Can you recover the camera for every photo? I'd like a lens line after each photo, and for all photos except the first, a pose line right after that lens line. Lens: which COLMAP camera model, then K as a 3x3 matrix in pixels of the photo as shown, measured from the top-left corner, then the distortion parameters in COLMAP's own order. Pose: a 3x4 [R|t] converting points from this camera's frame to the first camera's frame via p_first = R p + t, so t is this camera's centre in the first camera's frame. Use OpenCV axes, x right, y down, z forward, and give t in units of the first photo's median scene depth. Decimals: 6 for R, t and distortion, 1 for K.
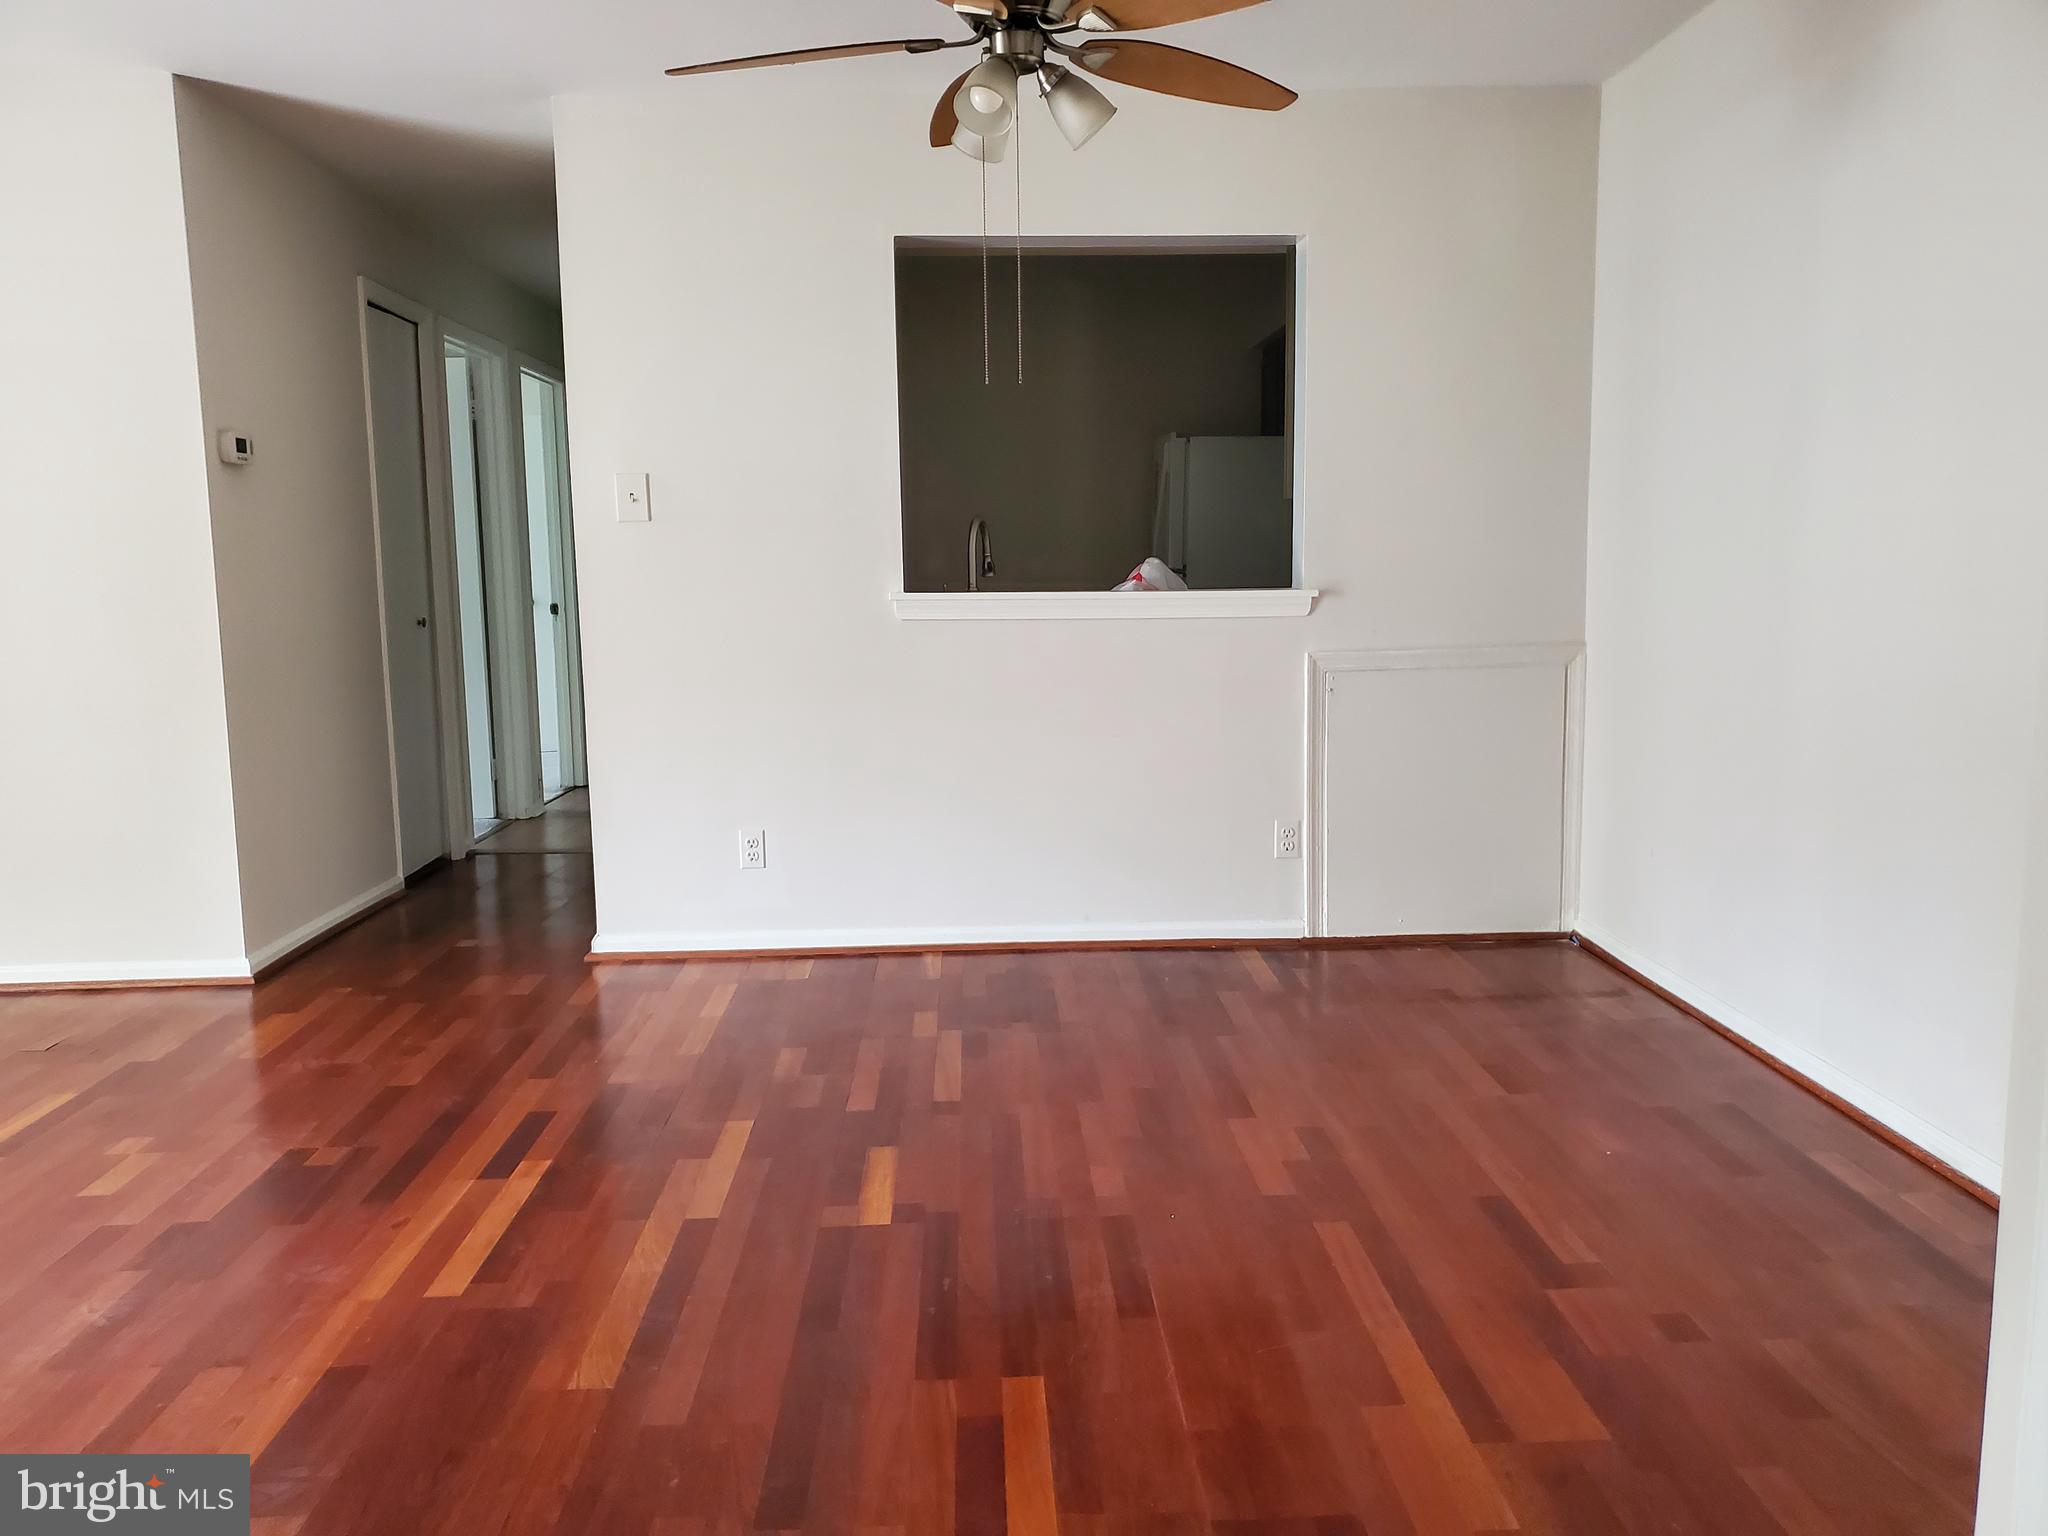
lens RADIAL K [[1589.4, 0, 1004.0], [0, 1589.4, 761.5], [0, 0, 1]] dist [0.029065, -0.010295]
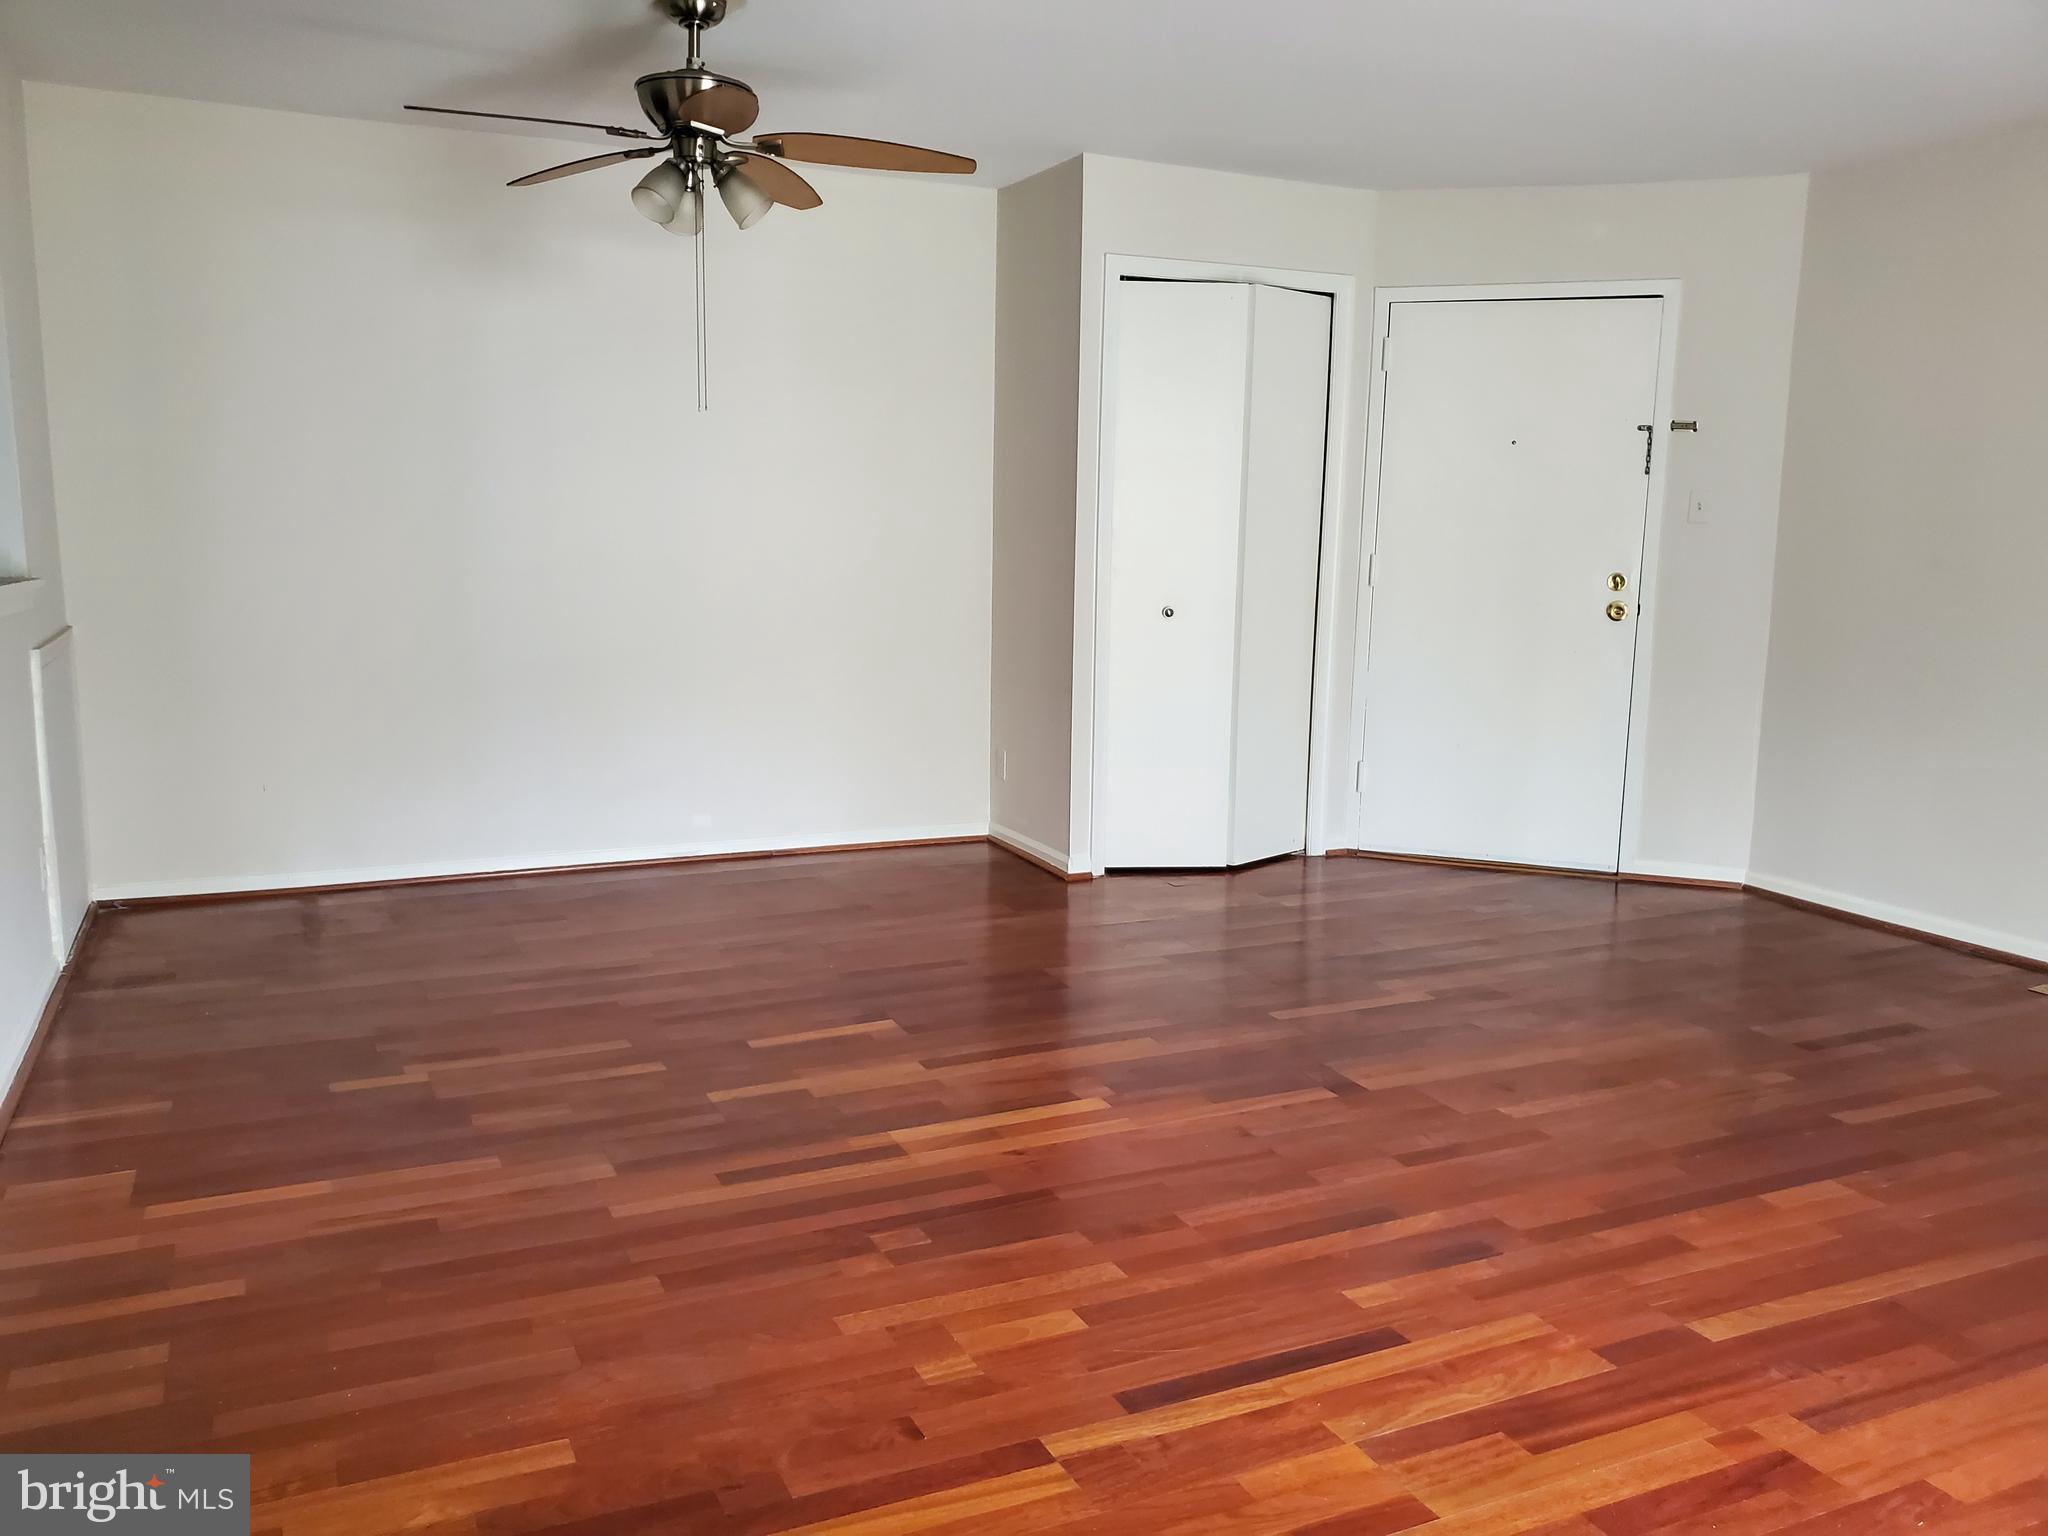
lens RADIAL K [[1589.4, 0, 1021.4], [0, 1589.4, 765.3], [0, 0, 1]] dist [0.029065, -0.010295]
pose [[-0.406617, -0.132499, 0.903940, -1.004364], [0.110781, 0.974976, 0.192743, -0.141063], [-0.906858, 0.178512, -0.381763, 1.020451]]
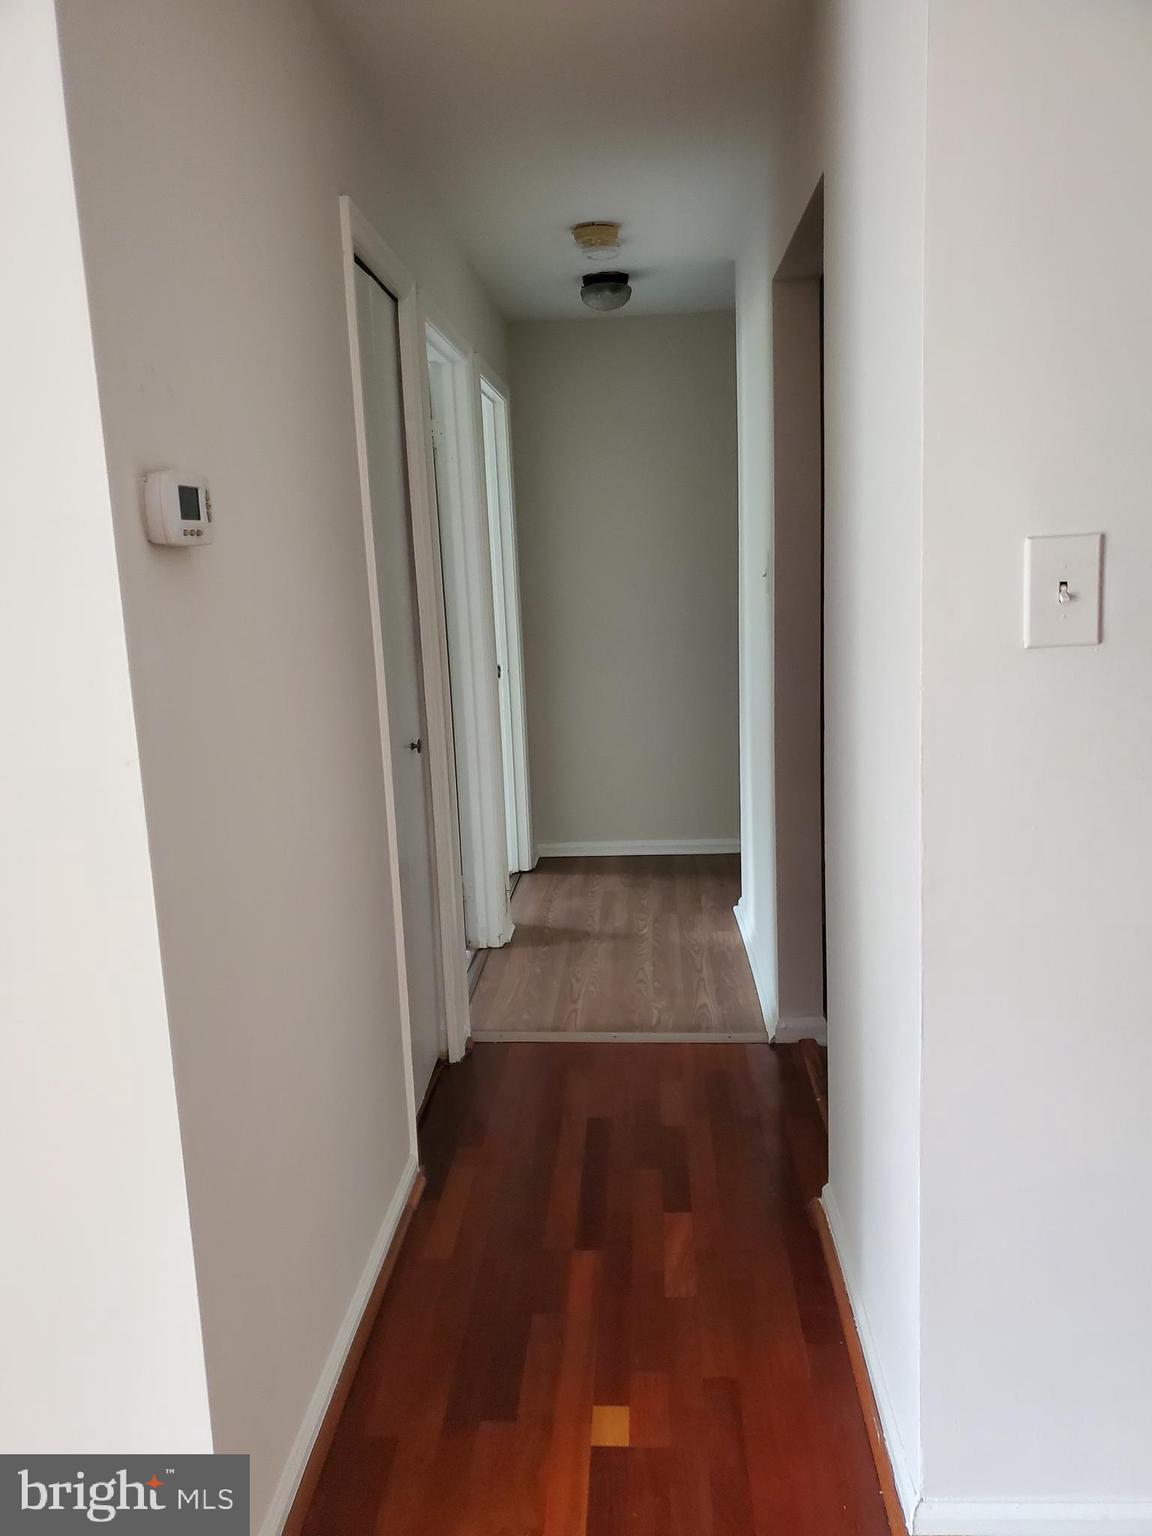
lens RADIAL K [[1192.0, 0, 579.3], [0, 1192.0, 768.7], [0, 0, 1]] dist [0.029065, -0.010295]
pose [[0.996029, -0.012569, -0.088140, -0.392175], [0.017035, 0.998599, 0.050102, -0.159538], [0.087387, -0.051404, 0.994847, 0.778622]]
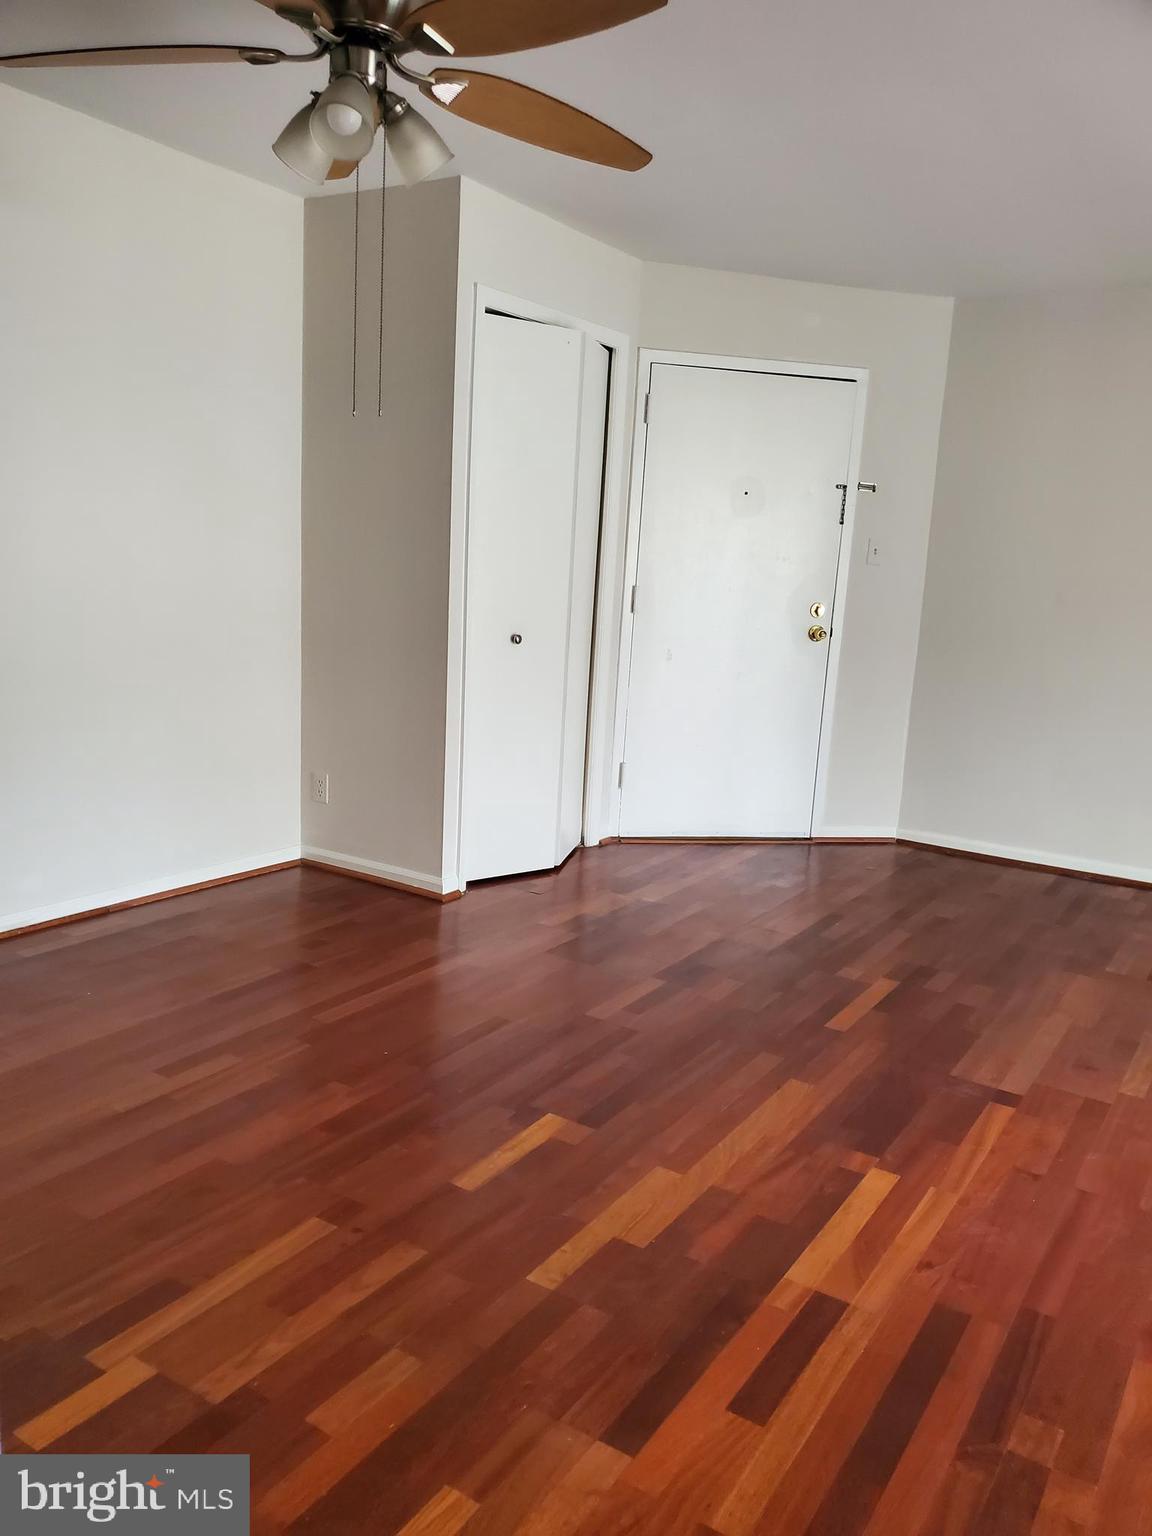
lens RADIAL K [[1192.0, 0, 560.2], [0, 1192.0, 783.2], [0, 0, 1]] dist [0.029065, -0.010295]
pose [[-0.824250, -0.132705, 0.550456, -0.423136], [0.039802, 0.956164, 0.290113, -0.182174], [-0.564826, 0.261035, -0.782837, 1.234573]]
